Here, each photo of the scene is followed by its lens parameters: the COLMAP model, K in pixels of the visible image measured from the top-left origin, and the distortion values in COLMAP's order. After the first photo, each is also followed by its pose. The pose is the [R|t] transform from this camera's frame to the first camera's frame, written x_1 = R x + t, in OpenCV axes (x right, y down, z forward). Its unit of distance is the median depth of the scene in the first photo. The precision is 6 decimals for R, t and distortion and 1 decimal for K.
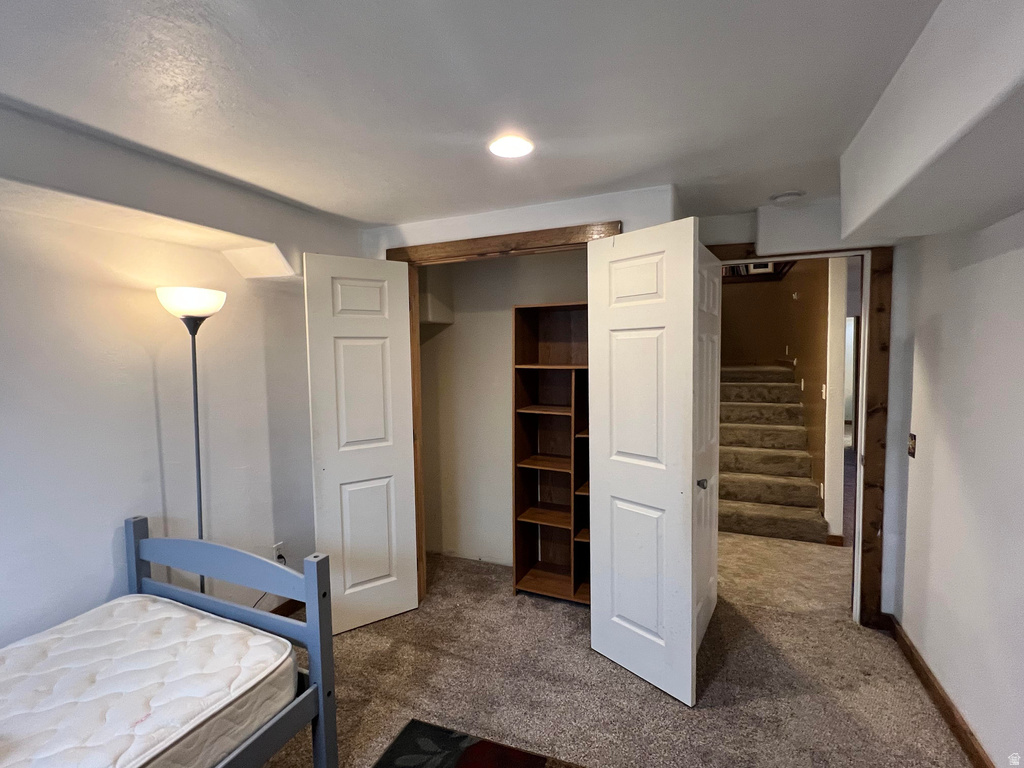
lens RADIAL K [[482.2, 0, 513.9], [0, 482.2, 389.1], [0, 0, 1]] dist [-0.003495, -0.000421]
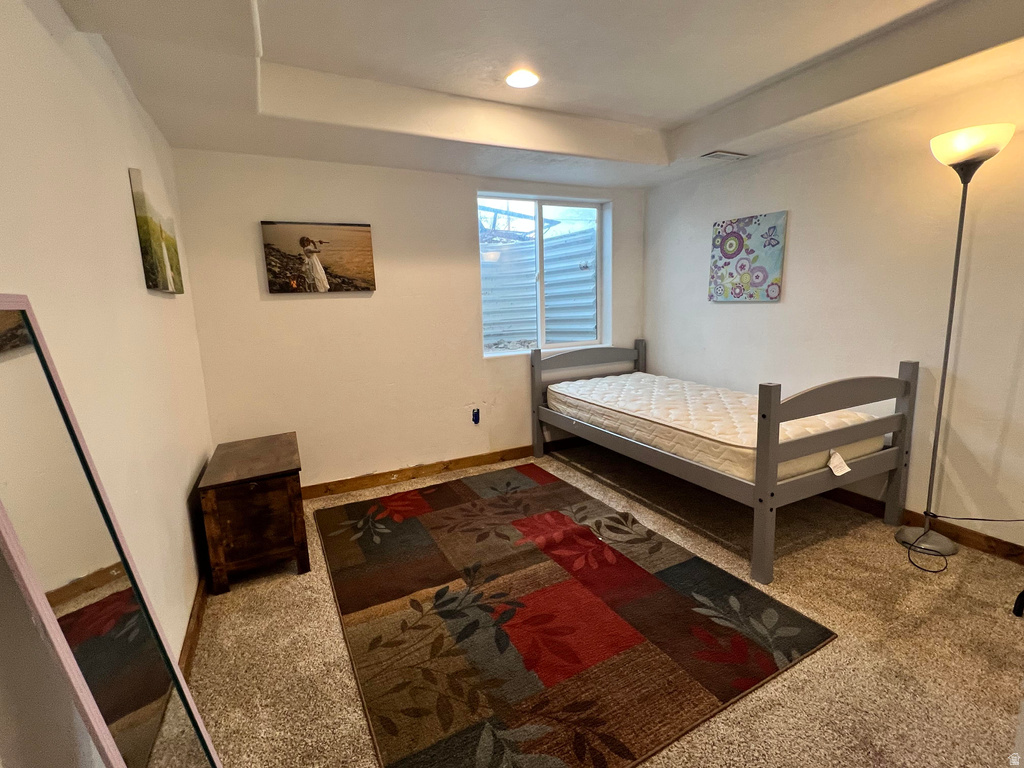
lens RADIAL K [[482.2, 0, 513.9], [0, 482.2, 389.1], [0, 0, 1]] dist [-0.003495, -0.000421]
pose [[-0.650309, 0.164493, -0.741647, 0.644845], [-0.009174, 0.974504, 0.224183, 0.080621], [0.759615, 0.152592, -0.632219, 0.952679]]
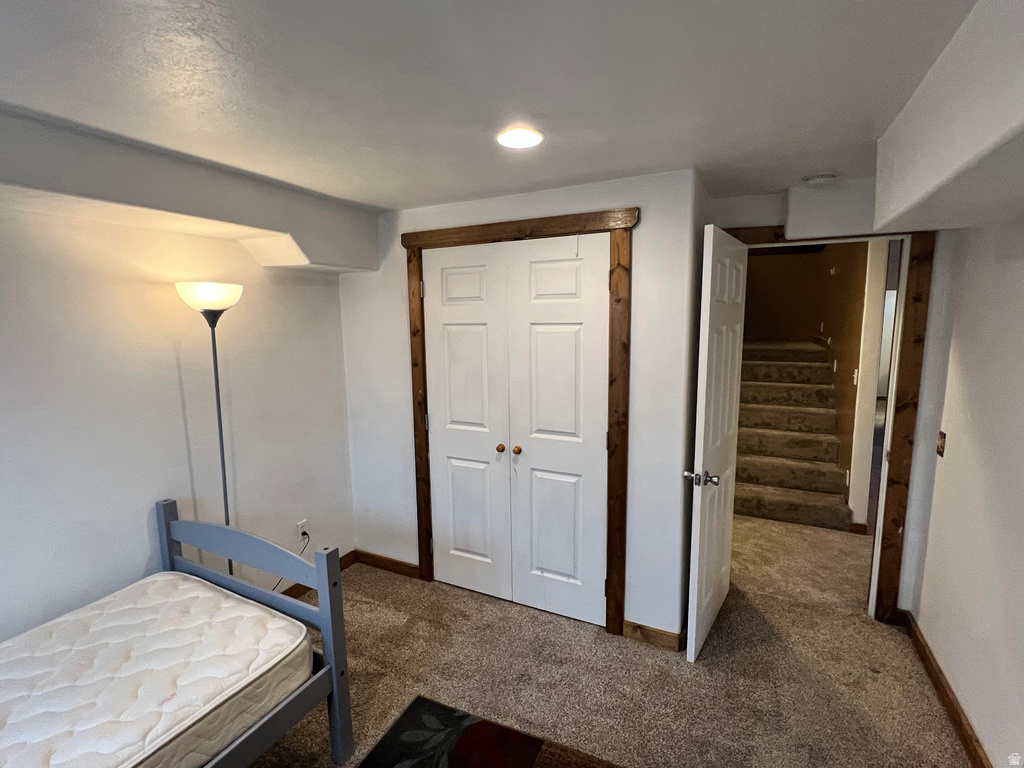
lens RADIAL K [[482.2, 0, 513.9], [0, 482.2, 389.1], [0, 0, 1]] dist [-0.003495, -0.000421]
pose [[0.998195, 0.013786, -0.058461, 0.036809], [-0.009616, 0.997429, 0.071016, -0.057352], [0.059289, -0.070325, 0.995761, 0.004333]]
